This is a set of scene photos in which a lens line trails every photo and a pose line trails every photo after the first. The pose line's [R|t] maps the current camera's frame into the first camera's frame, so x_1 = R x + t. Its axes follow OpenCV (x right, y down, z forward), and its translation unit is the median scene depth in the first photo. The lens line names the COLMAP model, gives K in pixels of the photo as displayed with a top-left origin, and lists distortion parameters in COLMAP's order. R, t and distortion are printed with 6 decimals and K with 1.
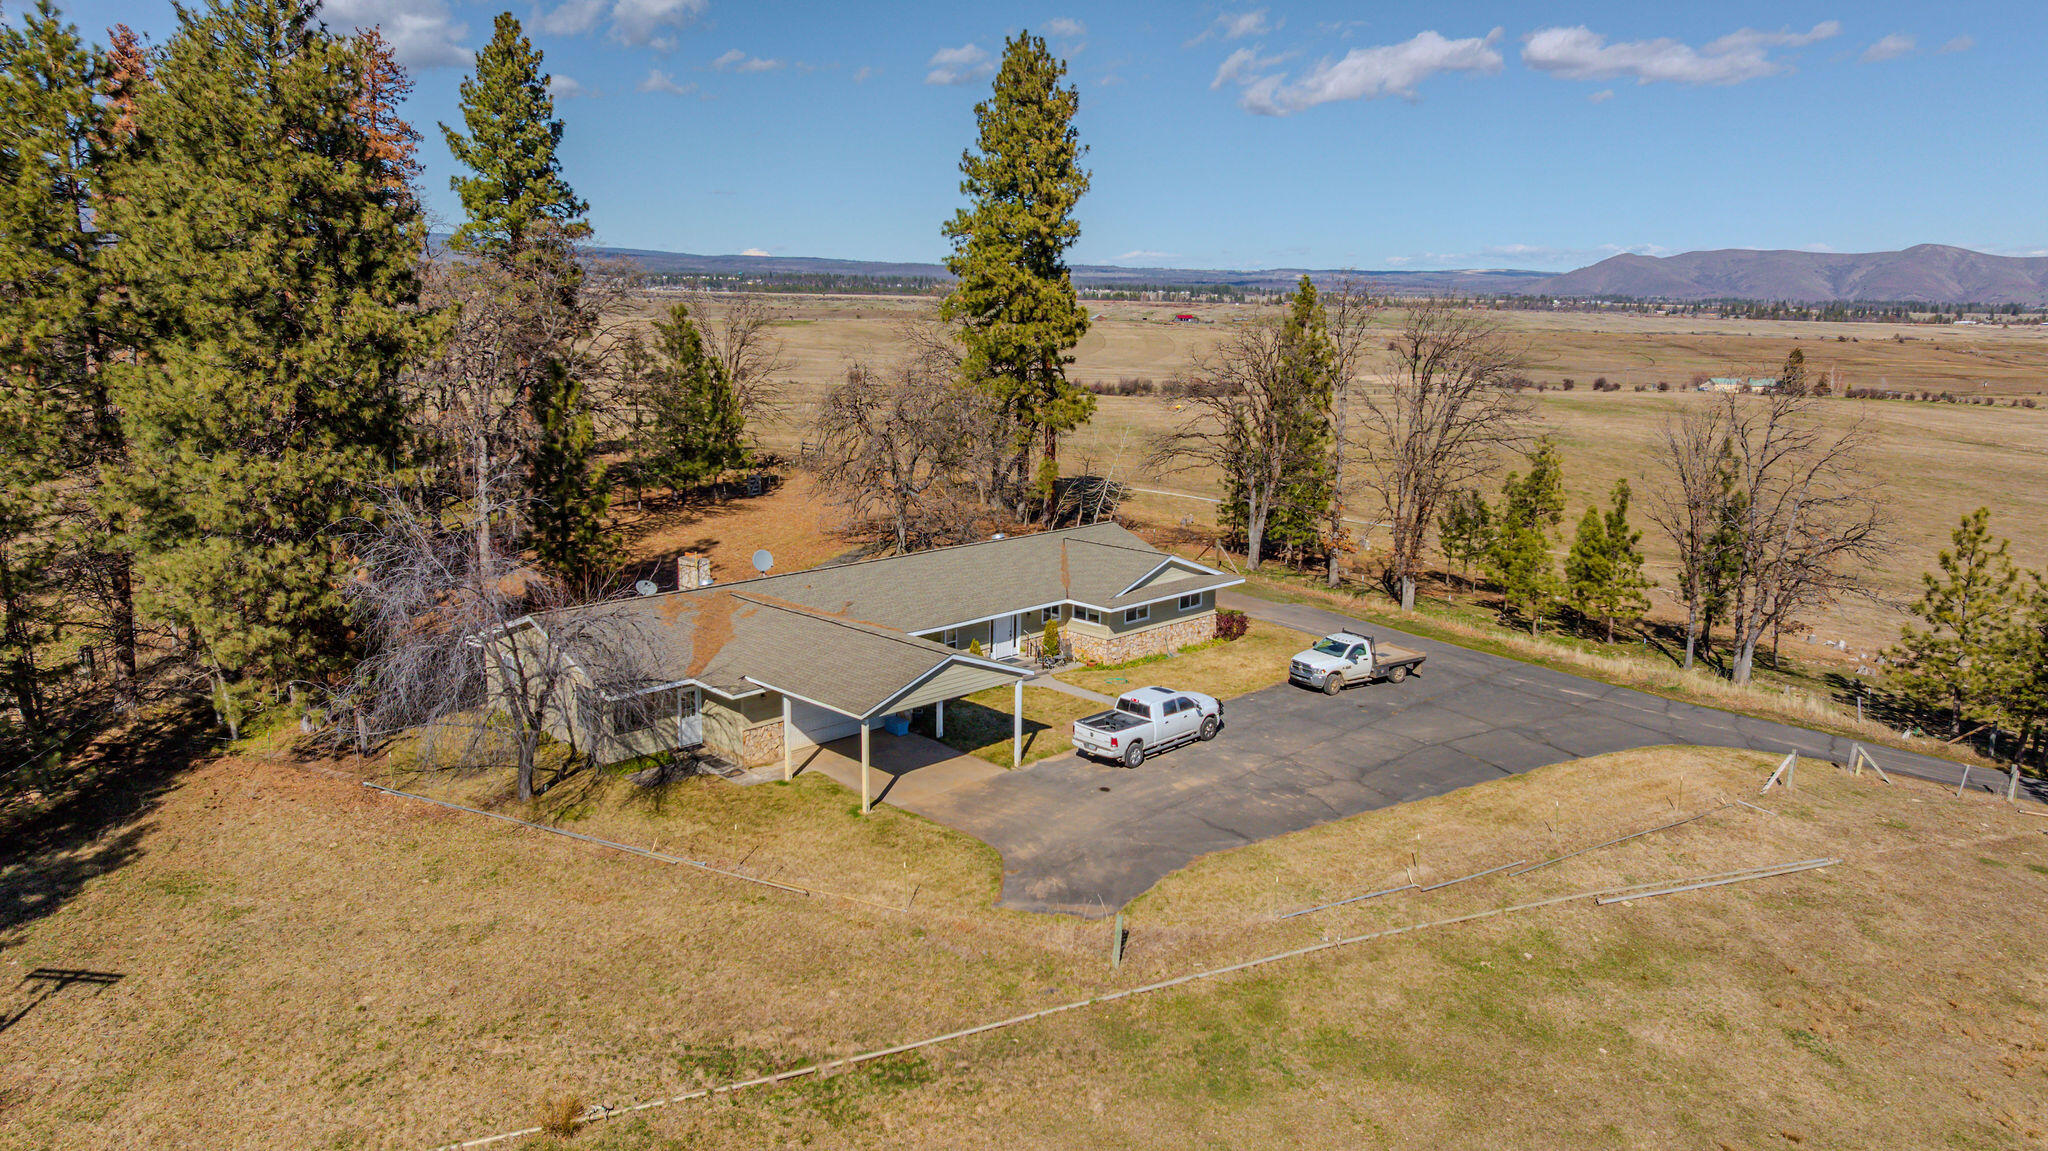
lens RADIAL K [[1454.8, 0, 987.6], [0, 1454.8, 608.6], [0, 0, 1]] dist [-0.037424, 0.060060]
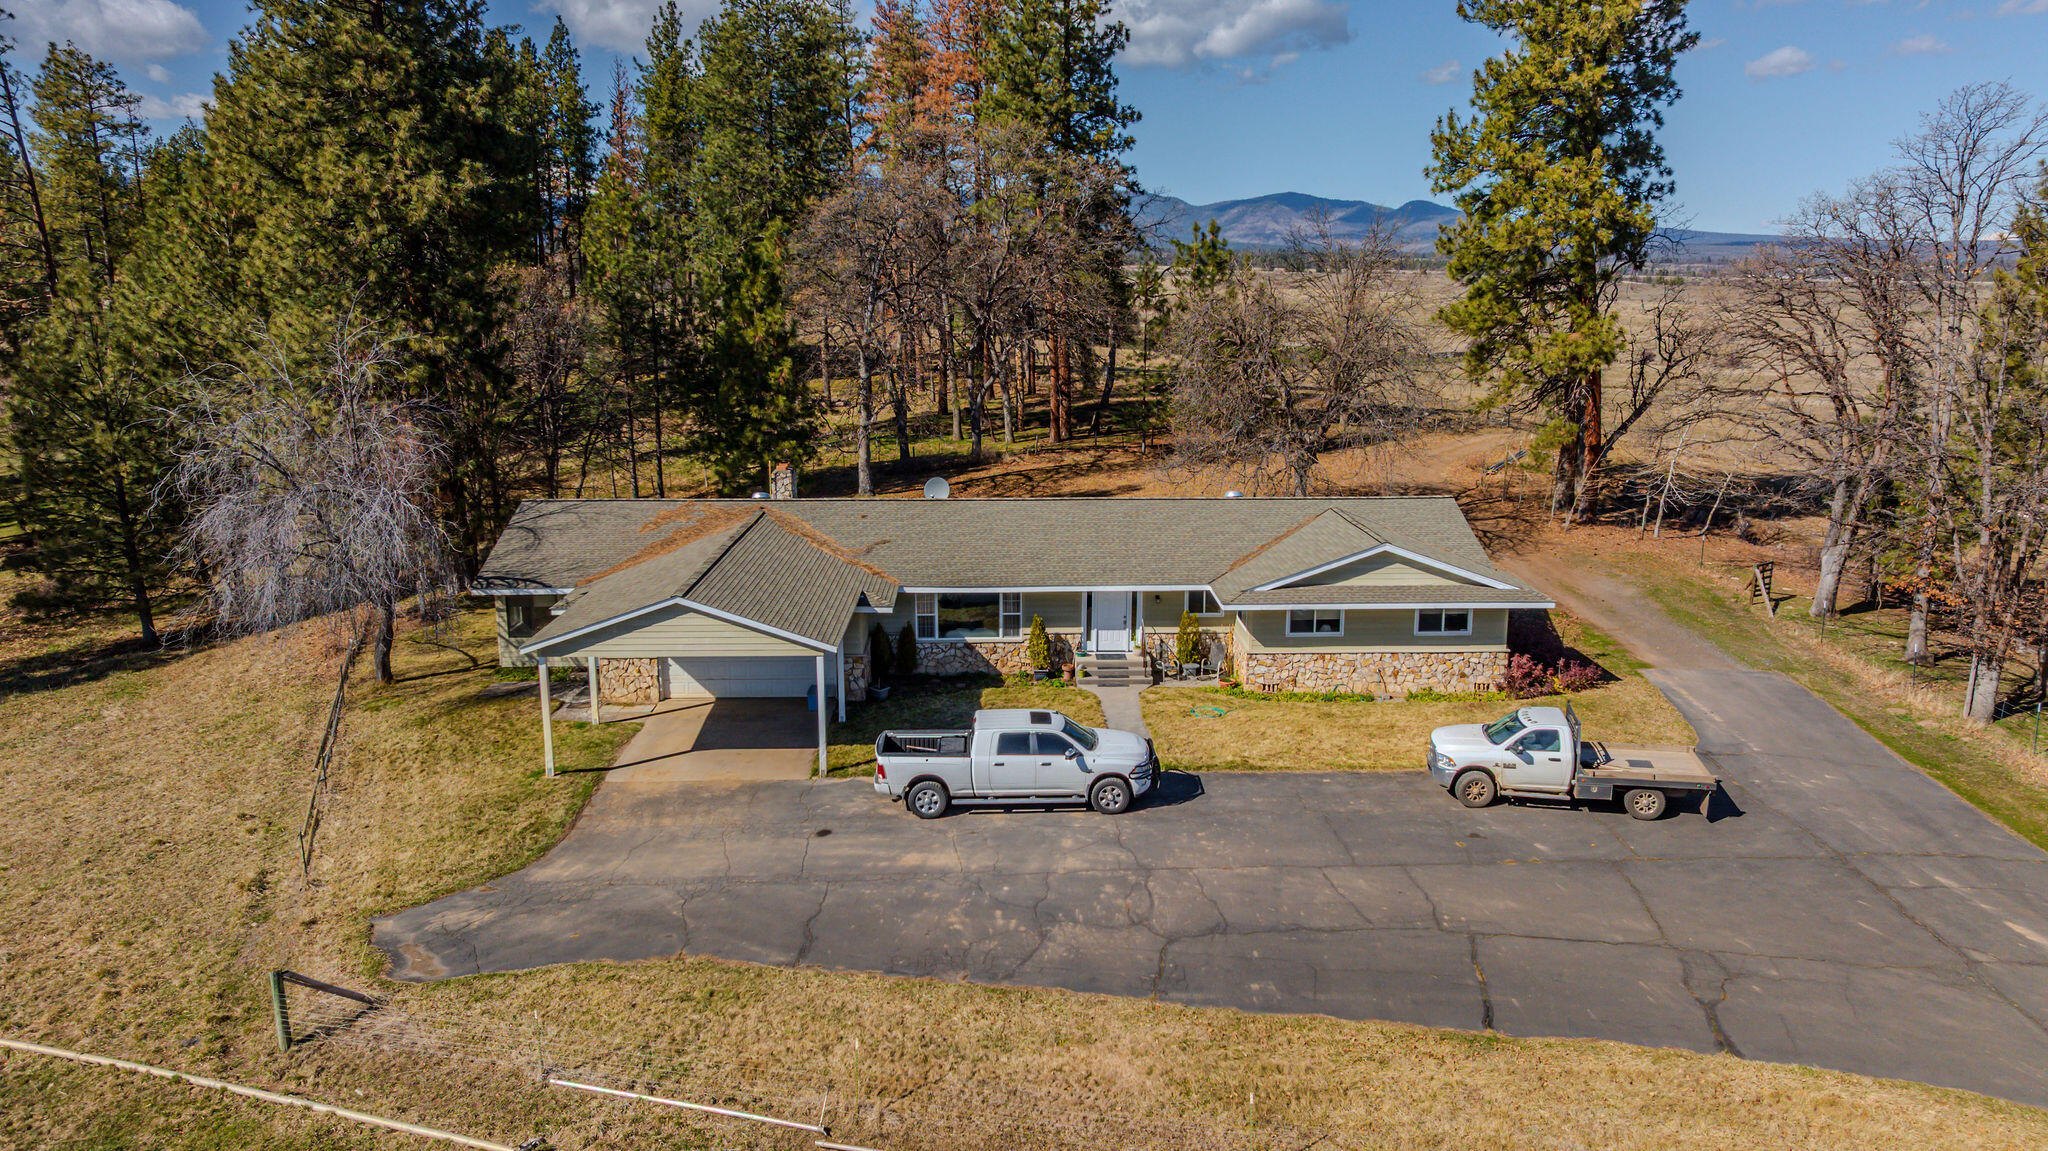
lens RADIAL K [[1454.8, 0, 987.6], [0, 1454.8, 608.6], [0, 0, 1]] dist [-0.037424, 0.060060]
pose [[0.729434, 0.152882, -0.666748, 0.540725], [-0.144559, 0.987143, 0.068197, -0.032736], [0.668602, 0.046640, 0.742157, 0.523214]]
